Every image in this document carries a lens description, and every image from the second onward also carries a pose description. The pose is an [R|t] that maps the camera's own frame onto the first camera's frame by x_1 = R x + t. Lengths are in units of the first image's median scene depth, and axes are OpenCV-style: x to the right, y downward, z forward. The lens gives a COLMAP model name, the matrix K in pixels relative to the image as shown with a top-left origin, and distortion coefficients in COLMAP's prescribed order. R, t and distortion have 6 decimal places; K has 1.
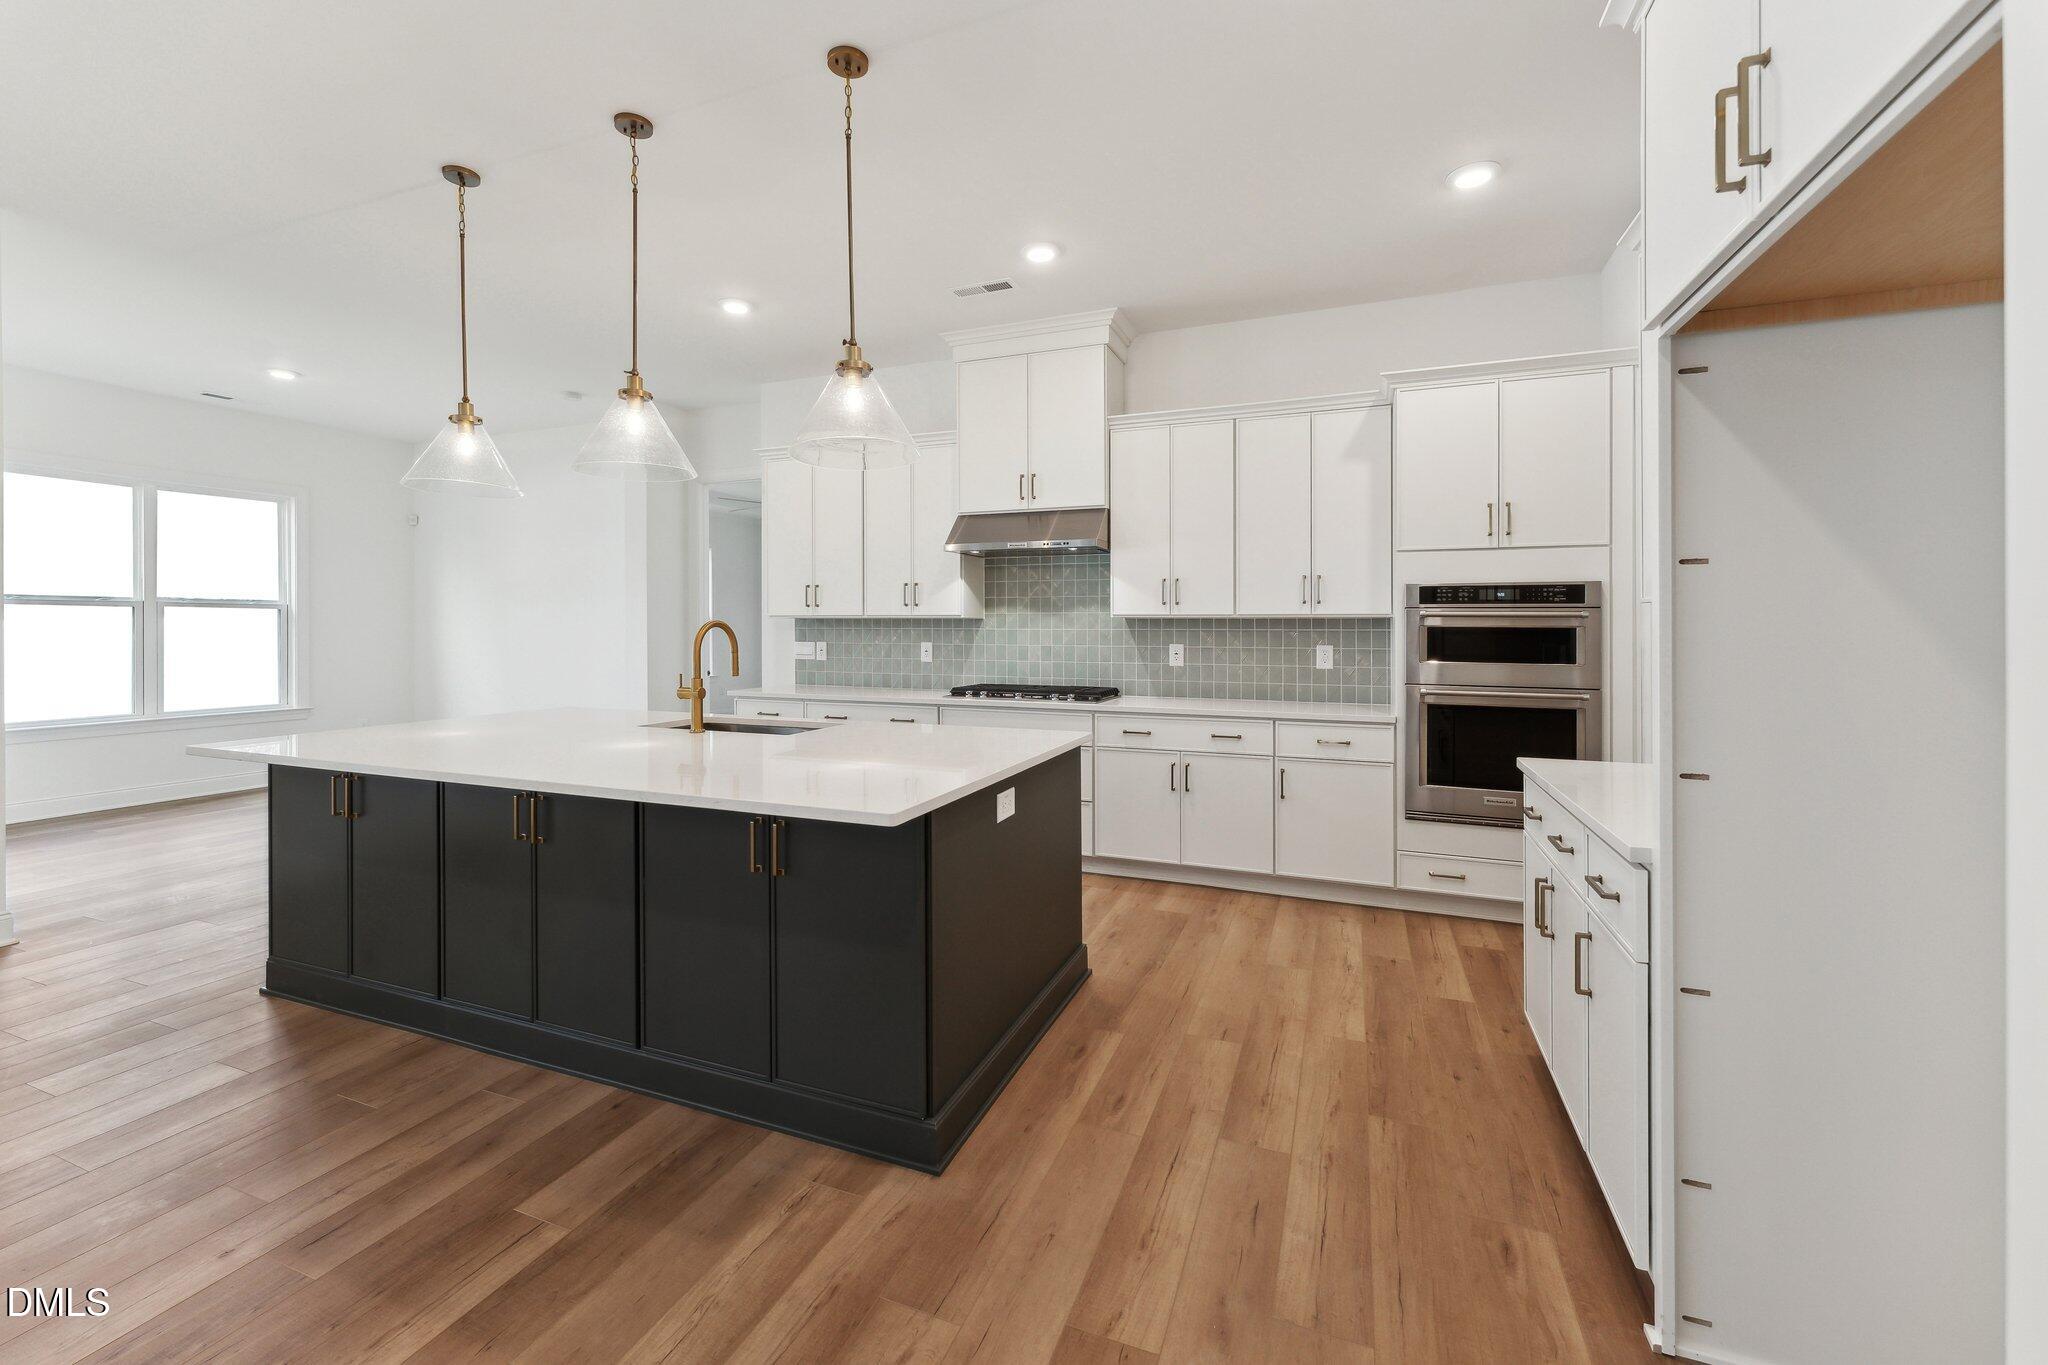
lens RADIAL K [[840.5, 0, 1010.0], [0, 840.5, 623.6], [0, 0, 1]] dist [0.000452, 0.000037]
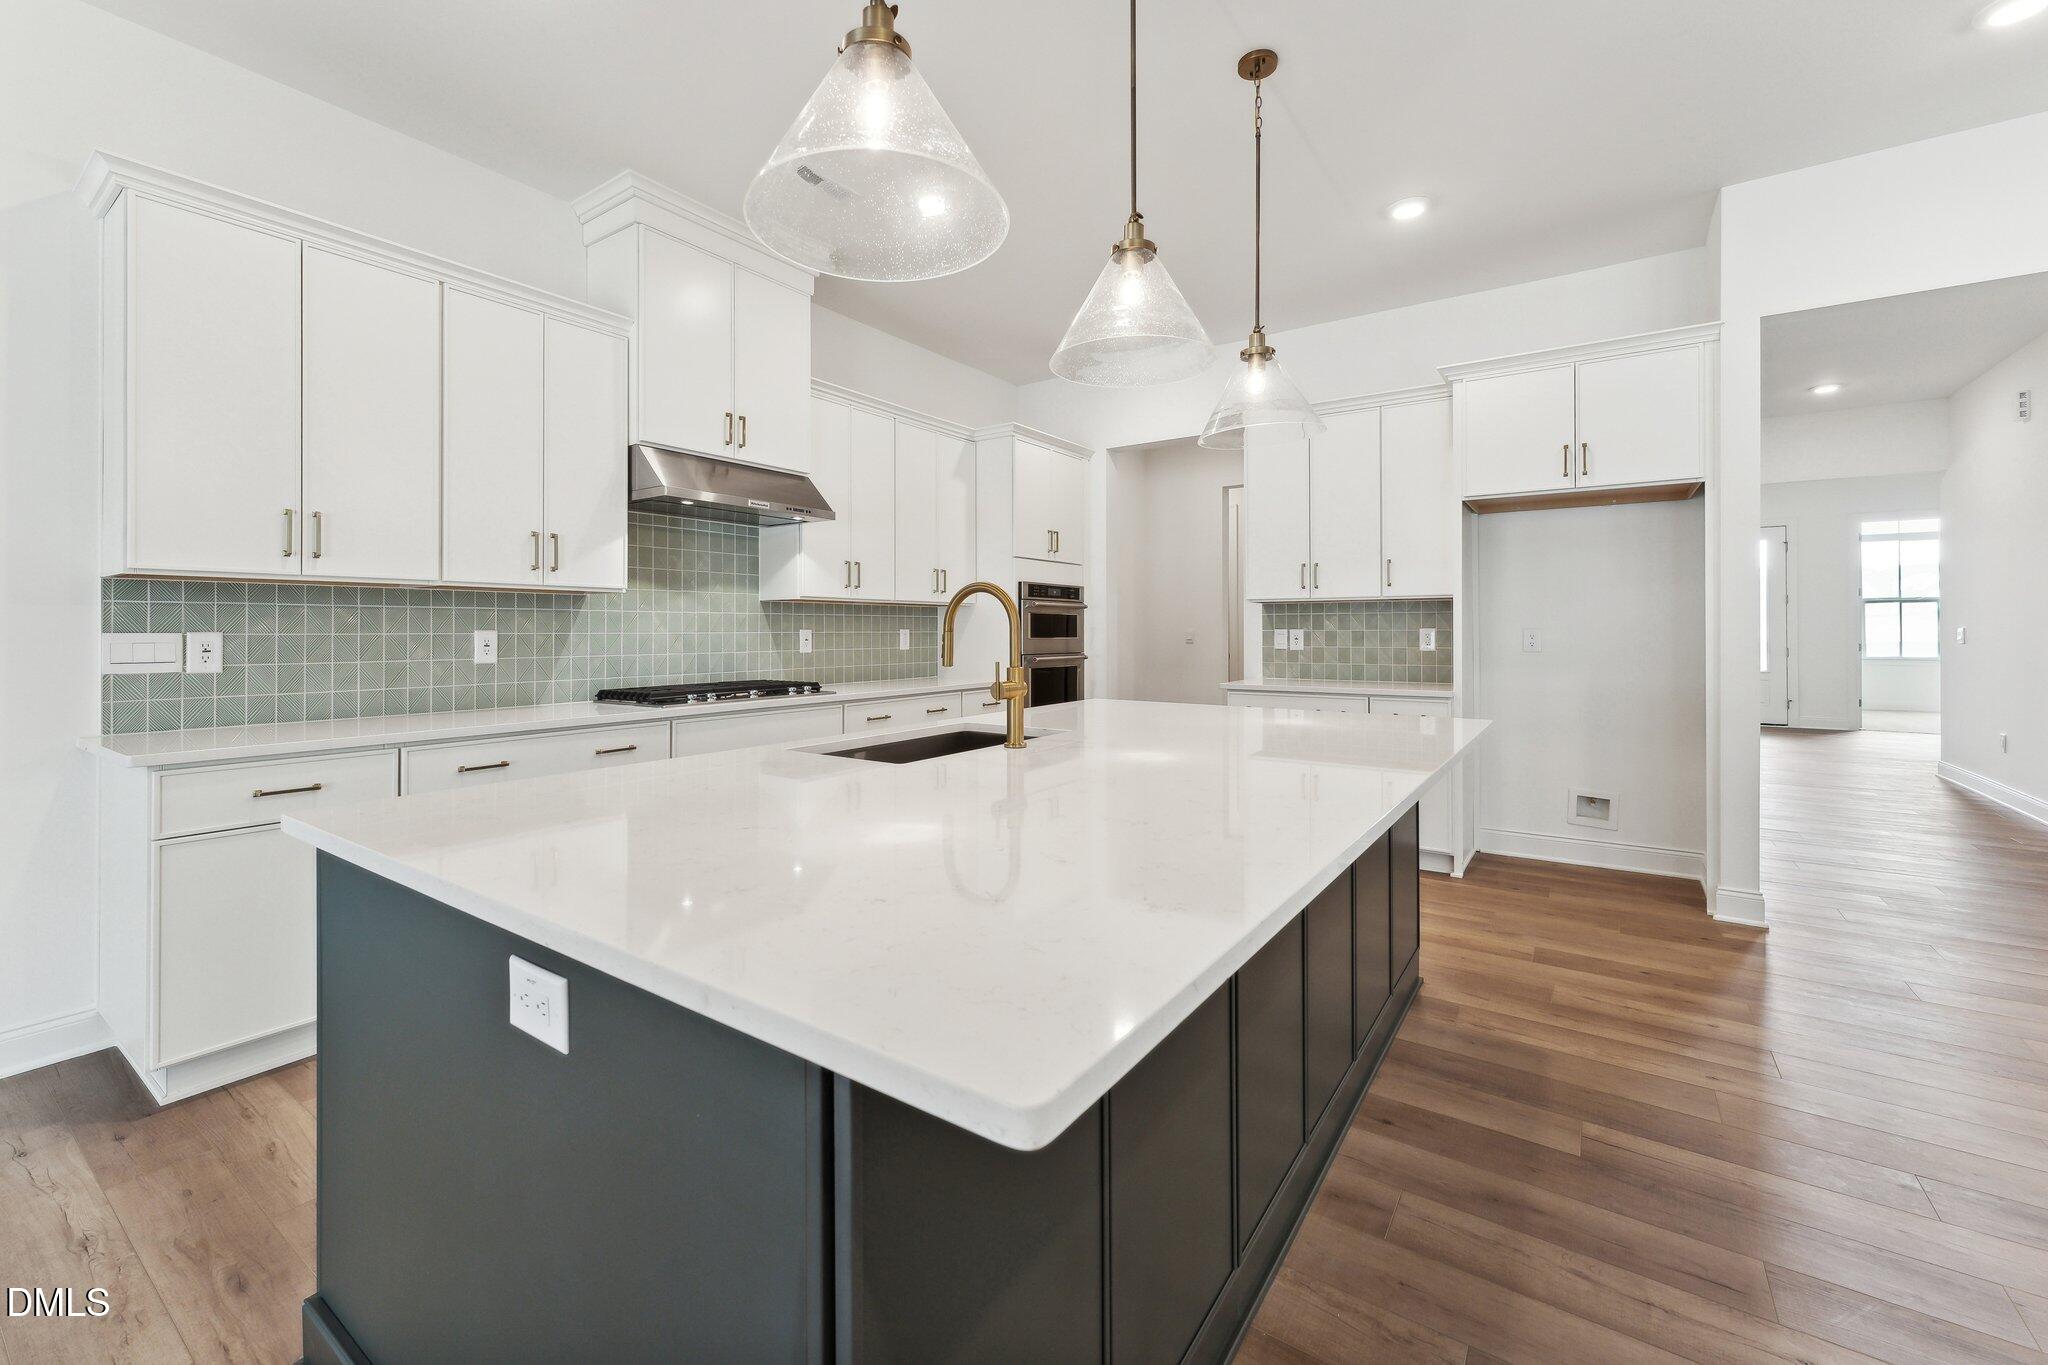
lens RADIAL K [[840.5, 0, 1010.0], [0, 840.5, 623.6], [0, 0, 1]] dist [0.000452, 0.000037]
pose [[0.223898, 0.005612, 0.974597, -0.722901], [-0.001169, 0.999984, -0.005490, 0.023954], [-0.974612, 0.000089, 0.223901, 0.599981]]
